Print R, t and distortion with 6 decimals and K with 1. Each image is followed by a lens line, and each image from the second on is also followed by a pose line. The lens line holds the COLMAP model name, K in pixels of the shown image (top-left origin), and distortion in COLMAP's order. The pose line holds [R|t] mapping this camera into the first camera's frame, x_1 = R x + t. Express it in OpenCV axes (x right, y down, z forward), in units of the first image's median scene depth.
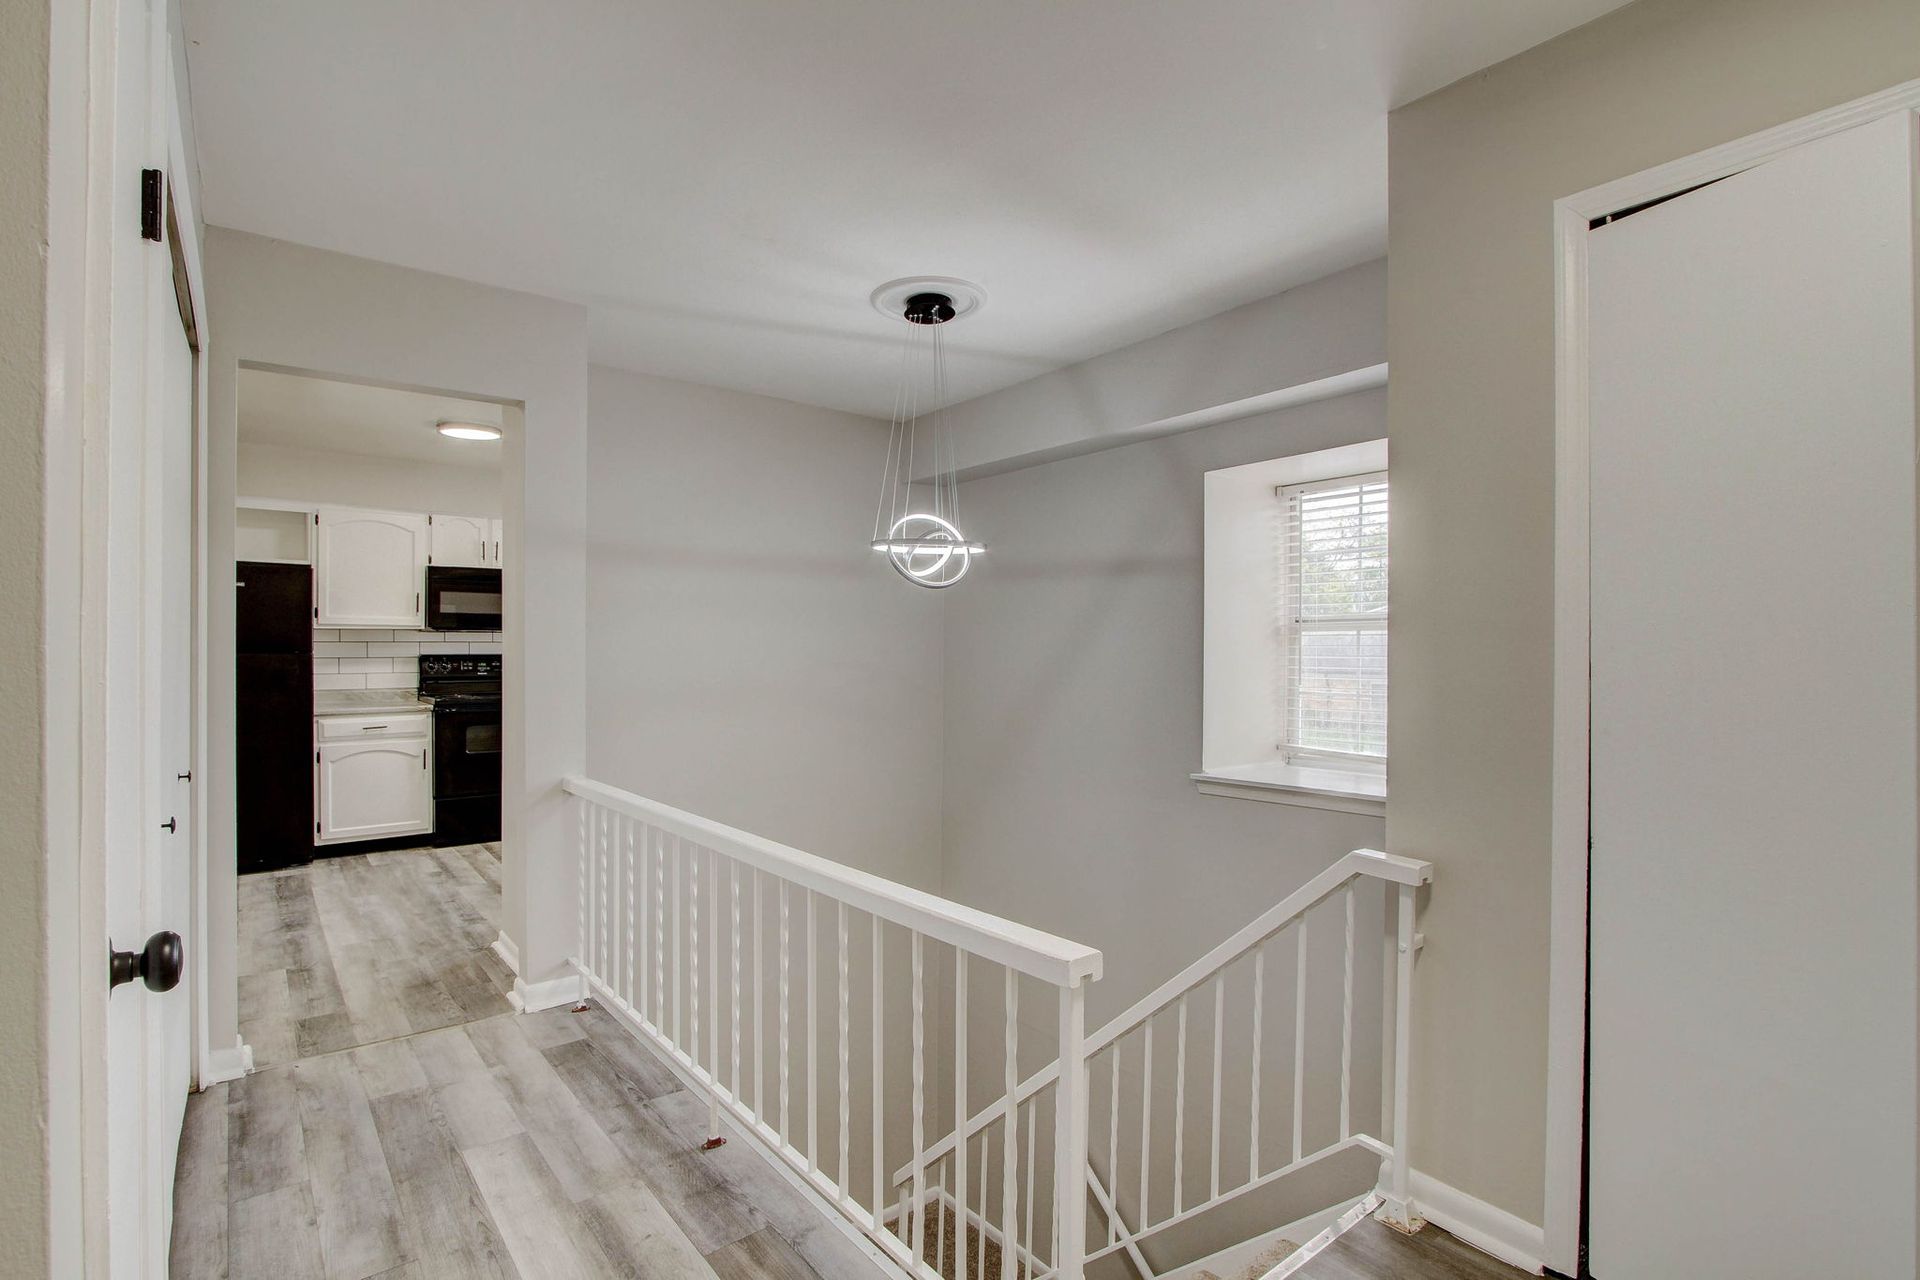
lens RADIAL K [[888.7, 0, 950.5], [0, 888.7, 645.7], [0, 0, 1]] dist [-0.015121, 0.001461]
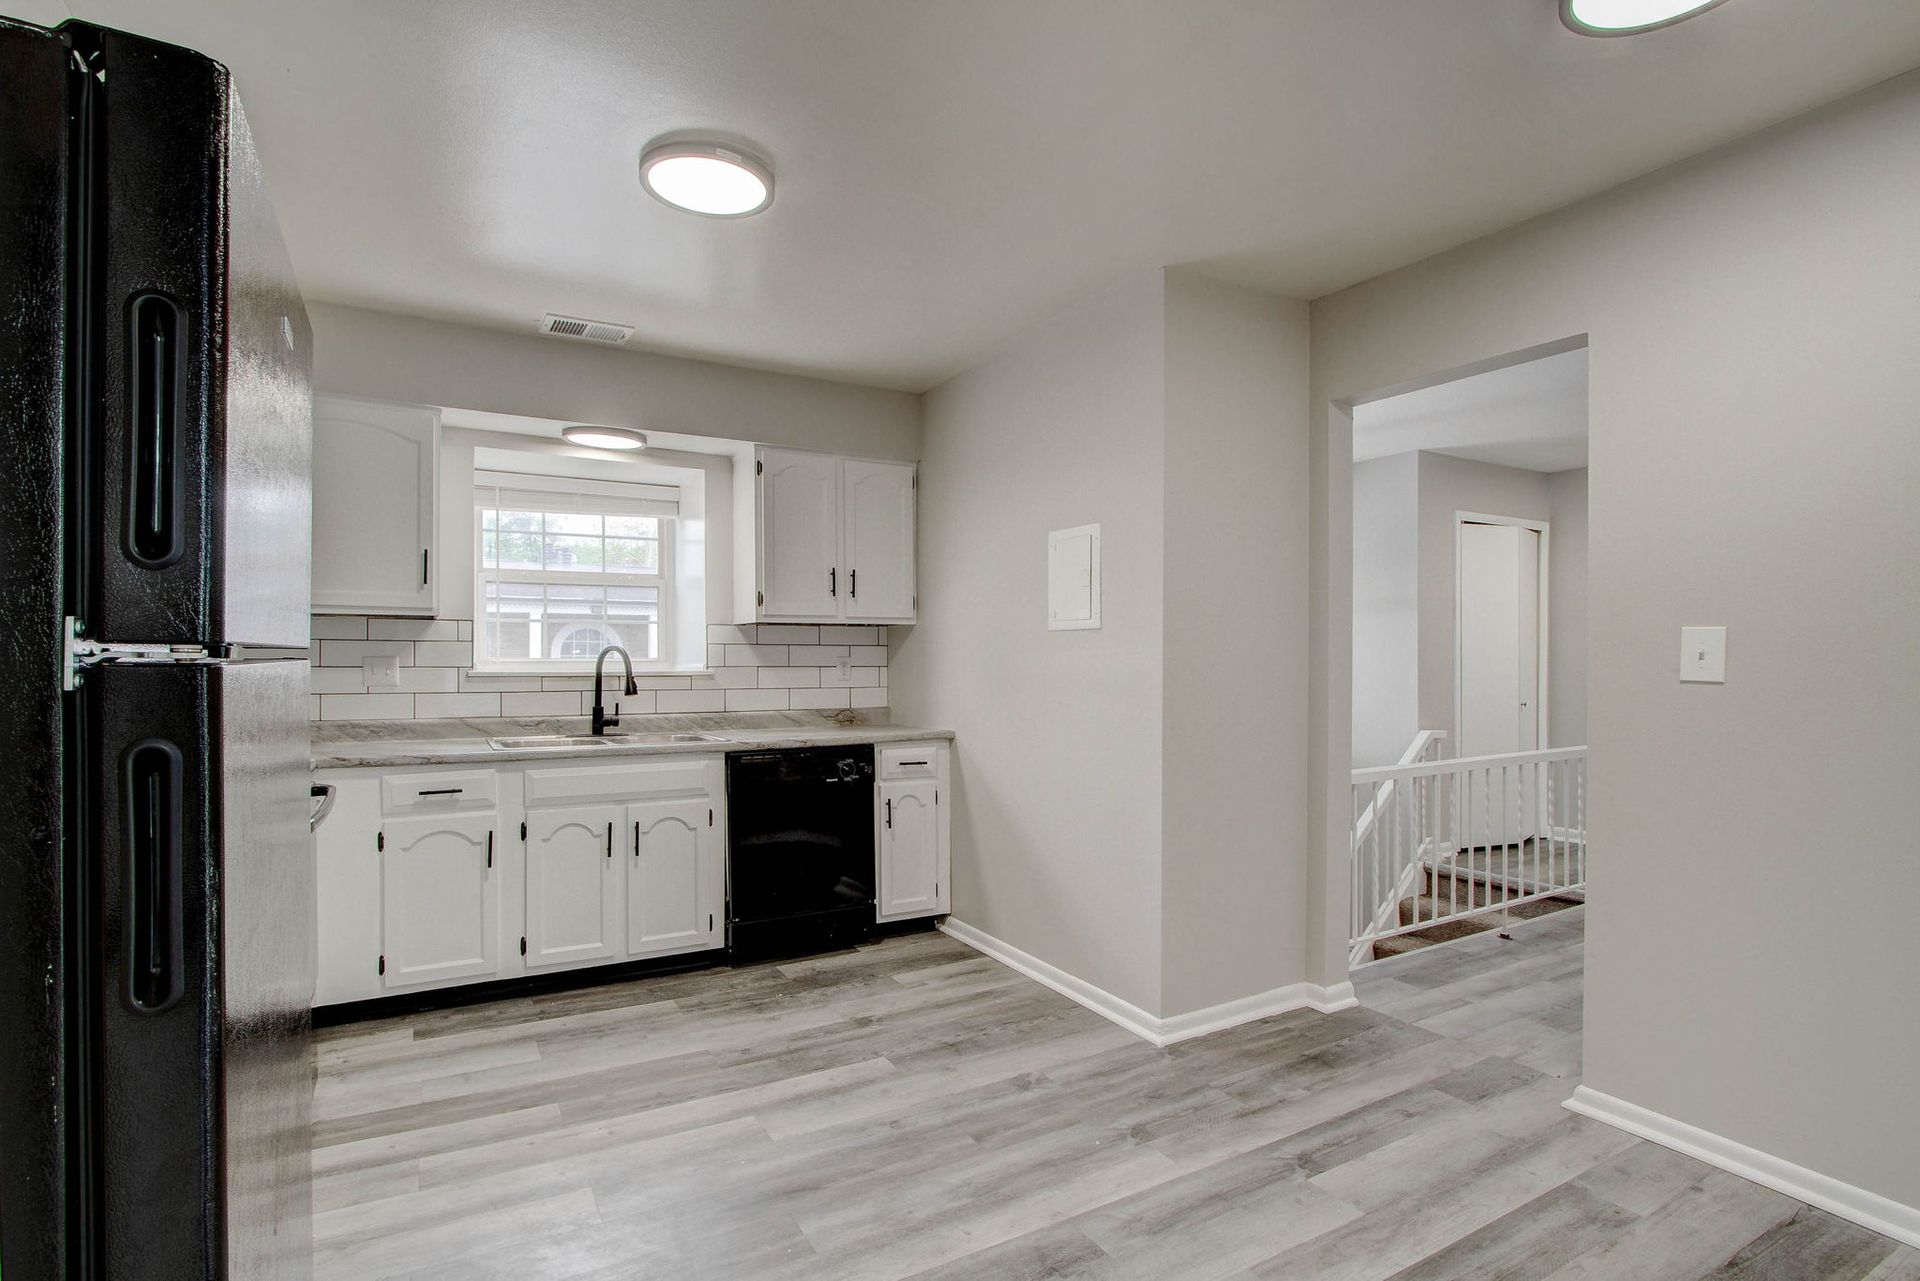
lens RADIAL K [[888.7, 0, 902.6], [0, 888.7, 660.8], [0, 0, 1]] dist [-0.015121, 0.001461]
pose [[0.206992, -0.006141, 0.978323, -1.230959], [-0.005066, 0.999960, 0.007349, 0.007525], [-0.978329, -0.006478, 0.206953, 1.007401]]
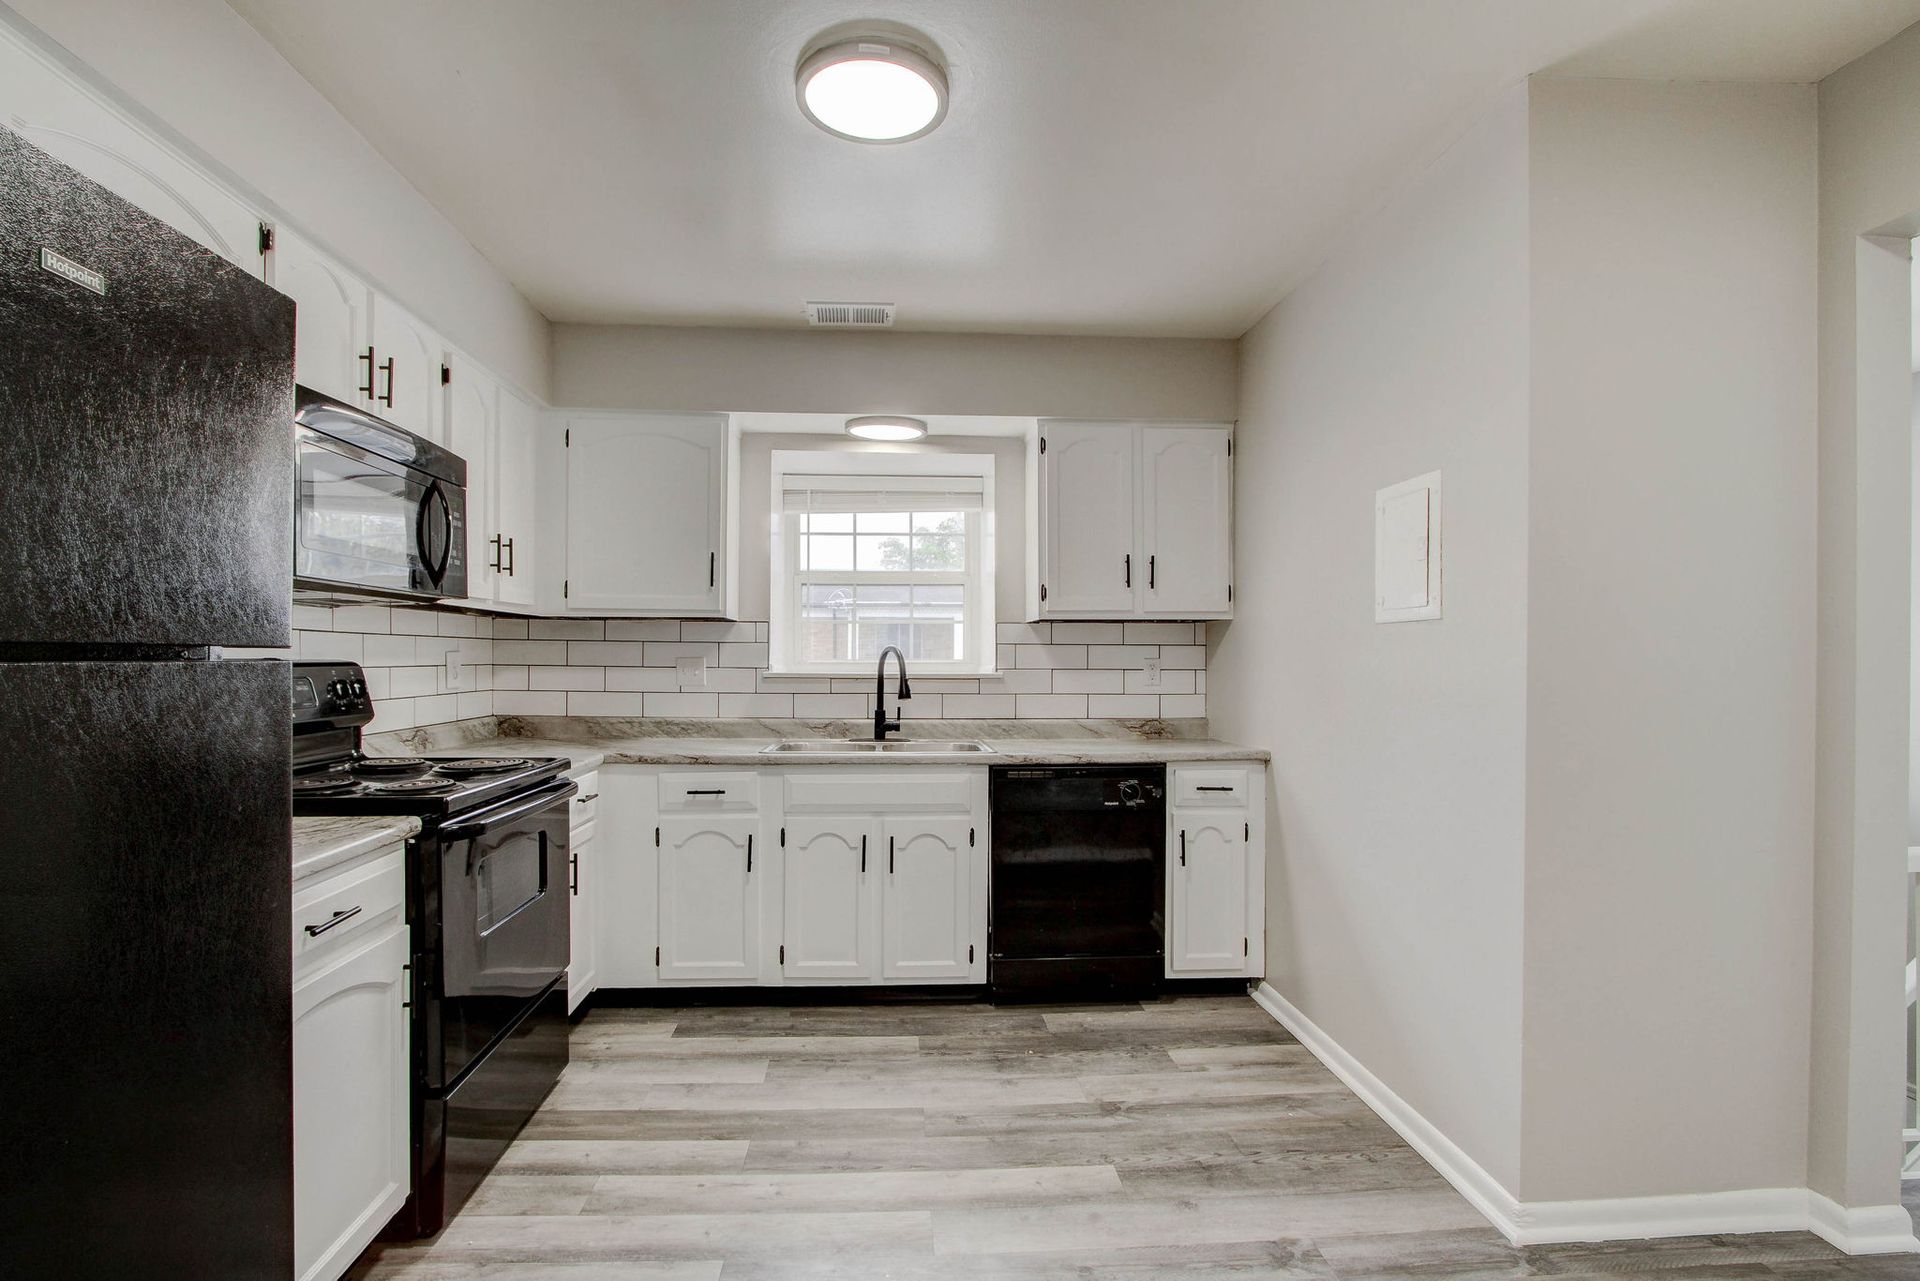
lens RADIAL K [[888.7, 0, 948.2], [0, 888.7, 659.6], [0, 0, 1]] dist [-0.015121, 0.001461]
pose [[0.576372, -0.001927, 0.817185, -1.066179], [-0.005615, 0.999964, 0.006319, 0.007532], [-0.817168, -0.008231, 0.576341, 0.936224]]
